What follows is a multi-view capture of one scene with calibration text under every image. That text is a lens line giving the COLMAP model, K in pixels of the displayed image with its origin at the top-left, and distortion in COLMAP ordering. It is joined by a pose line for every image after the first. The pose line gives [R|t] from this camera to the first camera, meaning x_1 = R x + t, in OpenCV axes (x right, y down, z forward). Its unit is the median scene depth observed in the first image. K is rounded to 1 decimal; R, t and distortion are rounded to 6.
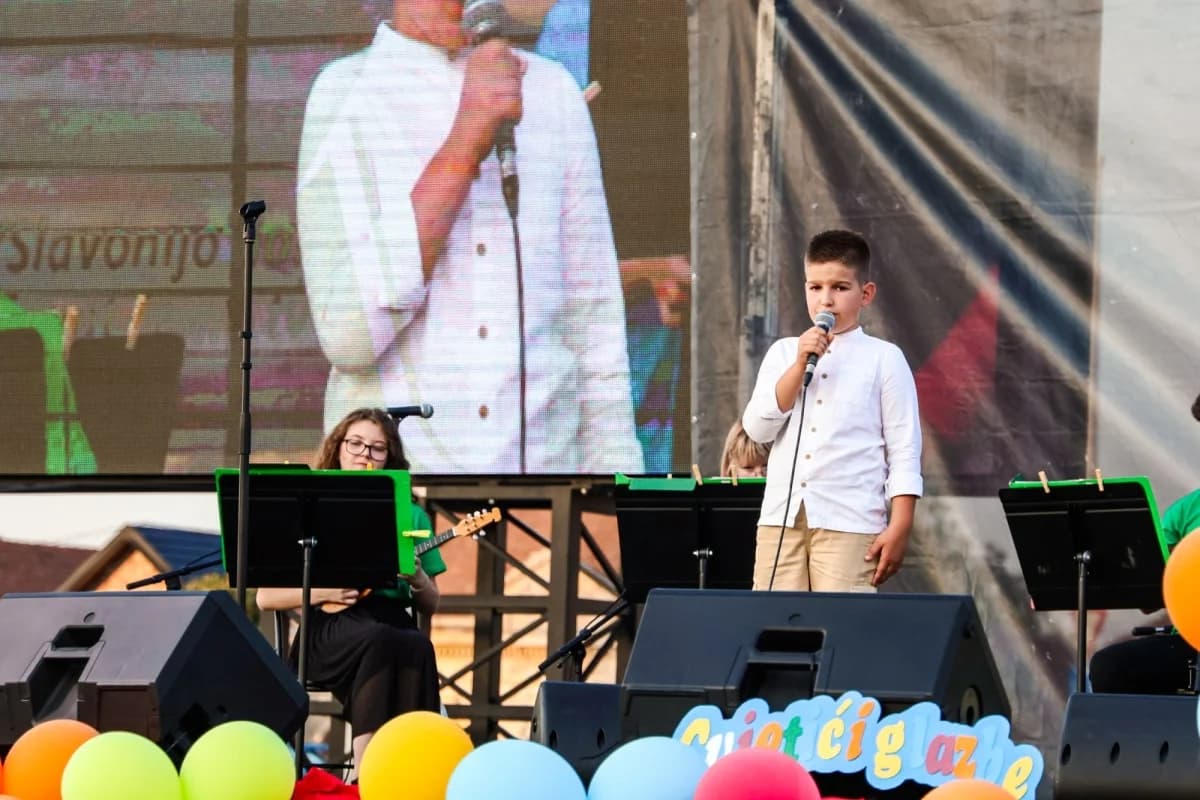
lens RADIAL K [[5804.6, 0, 600.6], [0, 5804.6, 379.8], [0, 0, 1]] dist [1.038211, -10.388214]
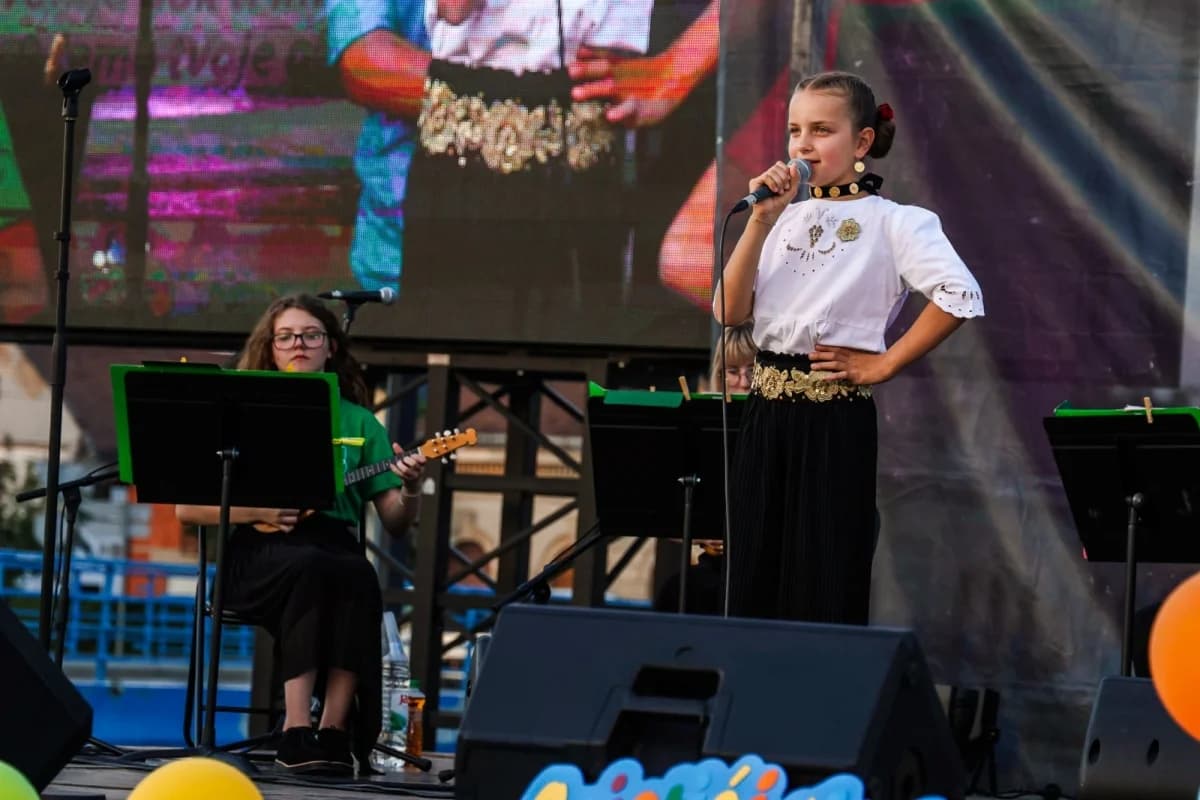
lens RADIAL K [[5804.6, 0, 600.6], [0, 5804.6, 379.8], [0, 0, 1]] dist [1.038211, -10.388214]
pose [[0.999305, 0.026491, -0.026232, 0.026653], [-0.025610, 0.999115, 0.033373, -0.012917], [0.027093, -0.032678, 0.999099, 0.152038]]
